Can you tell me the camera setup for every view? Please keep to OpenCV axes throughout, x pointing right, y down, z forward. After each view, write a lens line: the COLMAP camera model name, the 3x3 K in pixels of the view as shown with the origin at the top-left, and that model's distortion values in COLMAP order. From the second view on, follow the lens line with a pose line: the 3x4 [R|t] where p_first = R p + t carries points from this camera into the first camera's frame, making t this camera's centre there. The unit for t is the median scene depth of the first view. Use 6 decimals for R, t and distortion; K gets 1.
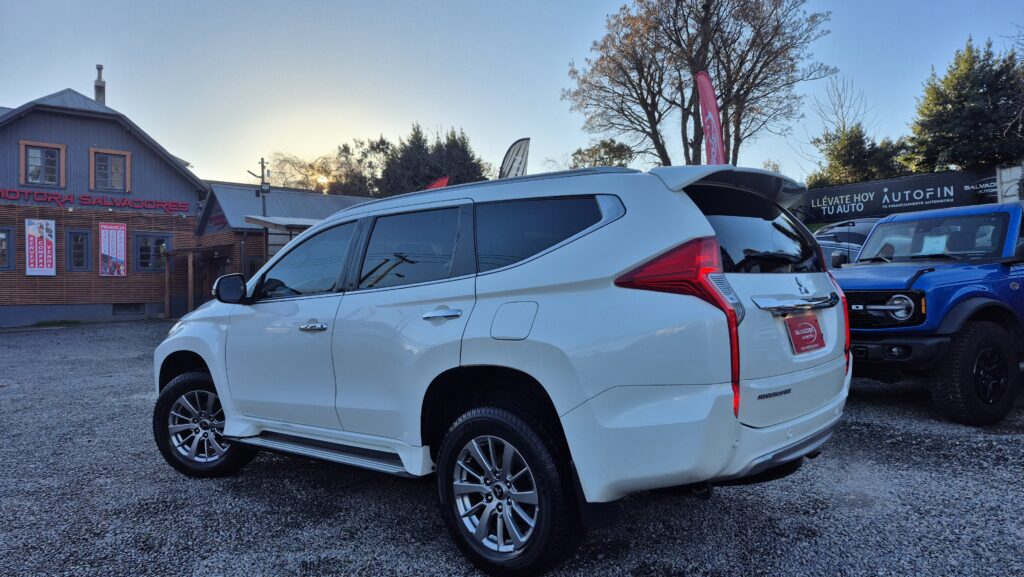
lens RADIAL K [[710.6, 0, 512.2], [0, 710.6, 283.1], [0, 0, 1]] dist [0.090353, -0.117200]
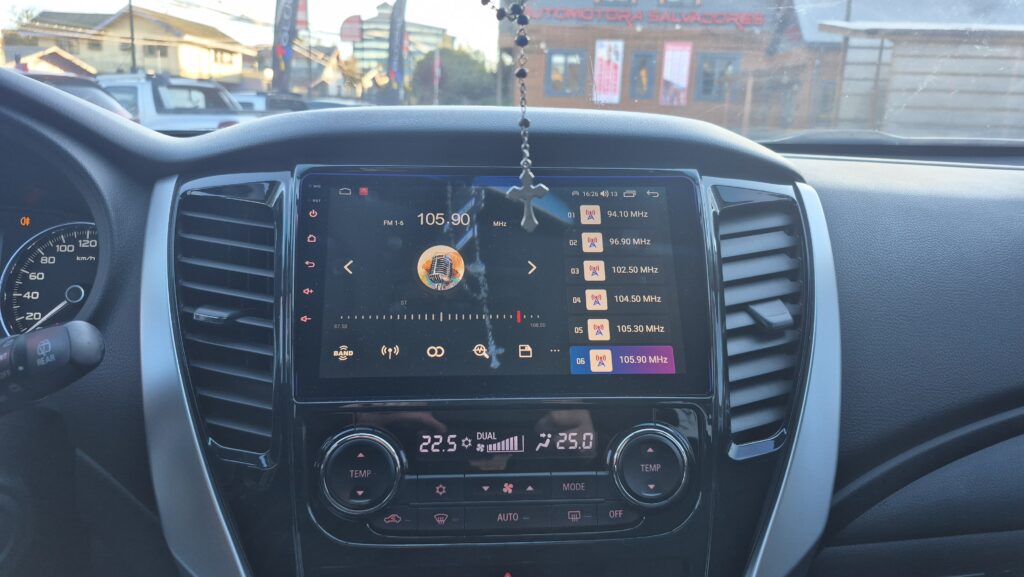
lens RADIAL K [[722.8, 0, 501.2], [0, 722.8, 286.6], [0, 0, 1]] dist [0.098347, -0.169241]
pose [[0.698587, 0.196346, -0.688059, -0.021449], [-0.036650, 0.970170, 0.239640, 0.000449], [0.714586, -0.142192, 0.684944, 0.151396]]
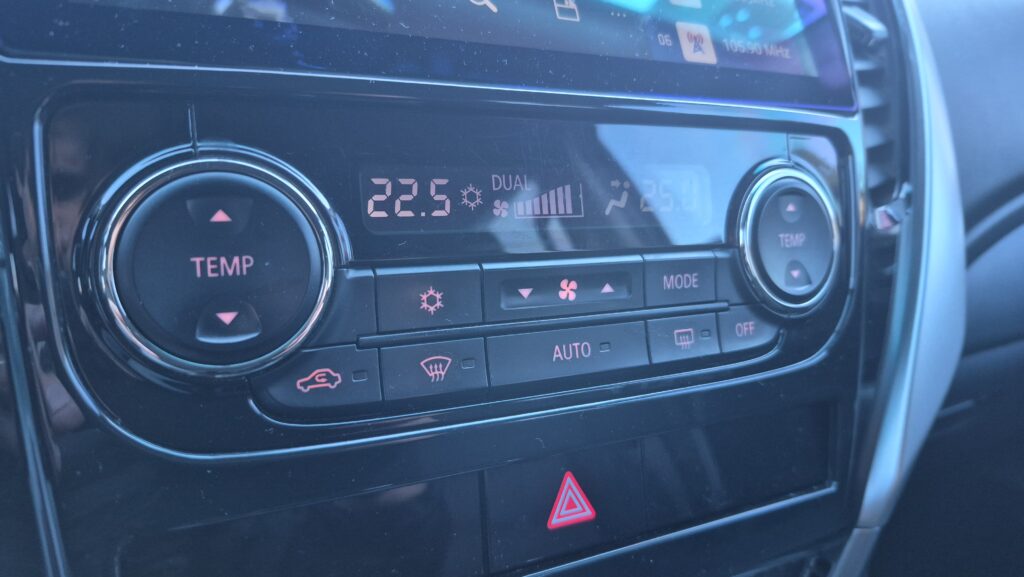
lens RADIAL K [[722.8, 0, 501.2], [0, 722.8, 286.6], [0, 0, 1]] dist [0.098347, -0.169241]
pose [[0.921771, 0.197961, -0.333391, -0.026880], [-0.104418, 0.954816, 0.278252, 0.004500], [0.373410, -0.221672, 0.900792, 0.153819]]
